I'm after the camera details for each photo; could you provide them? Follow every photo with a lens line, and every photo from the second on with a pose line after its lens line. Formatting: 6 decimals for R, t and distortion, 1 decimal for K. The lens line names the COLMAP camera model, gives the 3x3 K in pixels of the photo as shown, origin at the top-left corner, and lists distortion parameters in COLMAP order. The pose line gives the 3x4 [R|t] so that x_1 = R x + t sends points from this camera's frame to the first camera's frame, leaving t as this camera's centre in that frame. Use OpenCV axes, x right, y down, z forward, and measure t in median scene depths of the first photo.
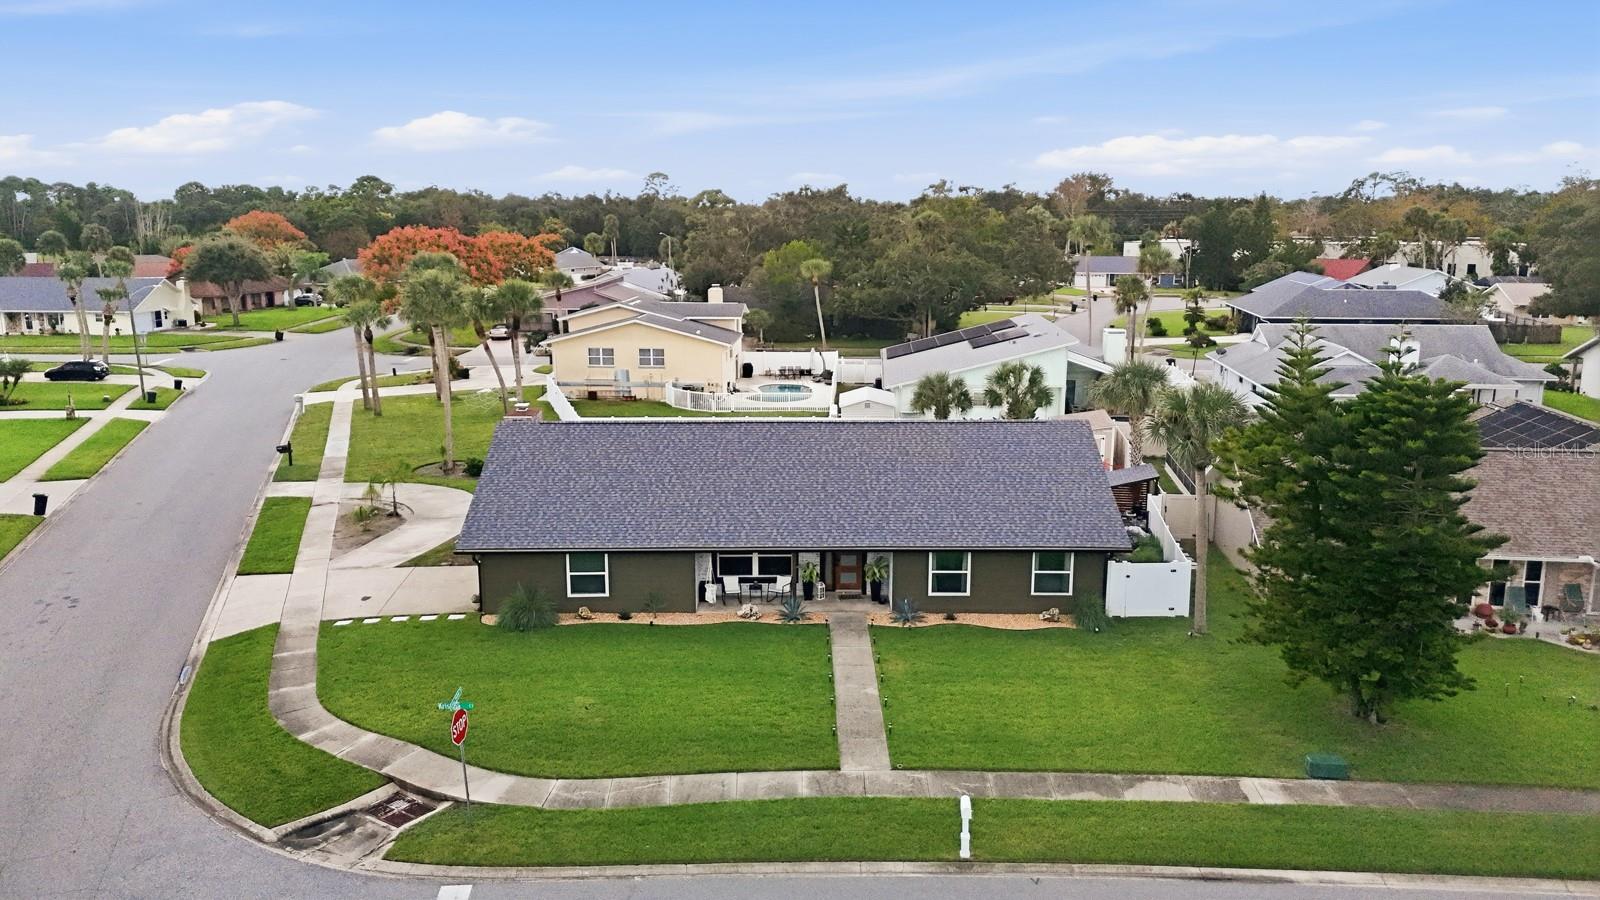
lens RADIAL K [[1247.5, 0, 800.0], [0, 1247.5, 450.0], [0, 0, 1]] dist [0.080708, -0.133764]
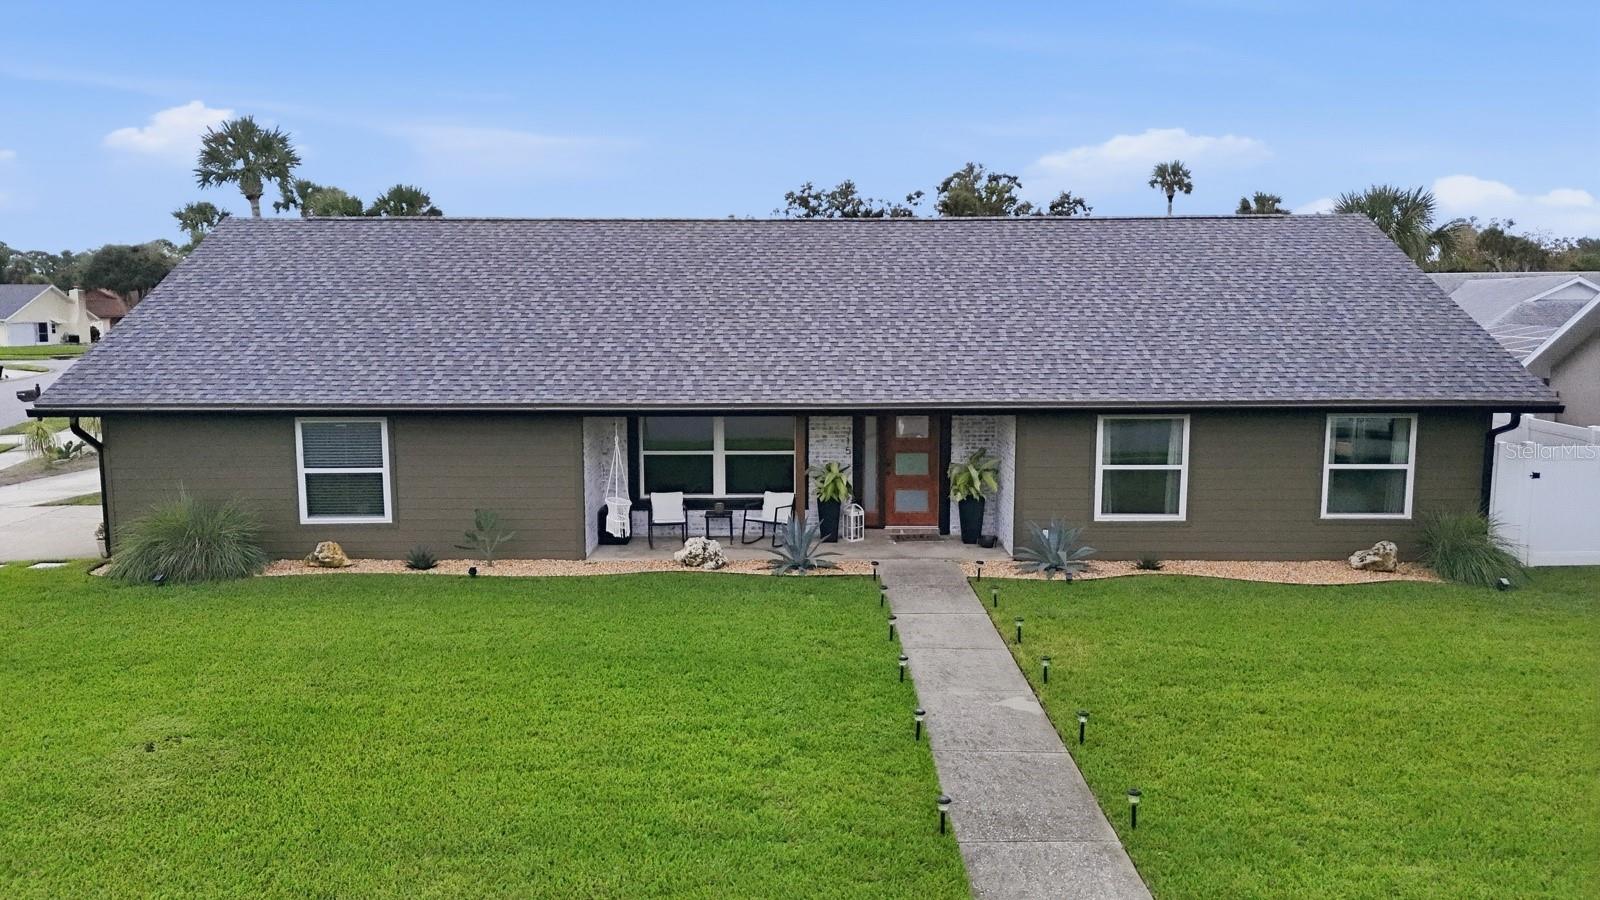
lens RADIAL K [[1247.5, 0, 800.0], [0, 1247.5, 450.0], [0, 0, 1]] dist [0.080708, -0.133764]
pose [[0.999999, -0.001597, -0.000304, -0.004475], [0.001570, 0.997342, -0.072842, 0.123904], [0.000419, 0.072841, 0.997343, 0.541672]]
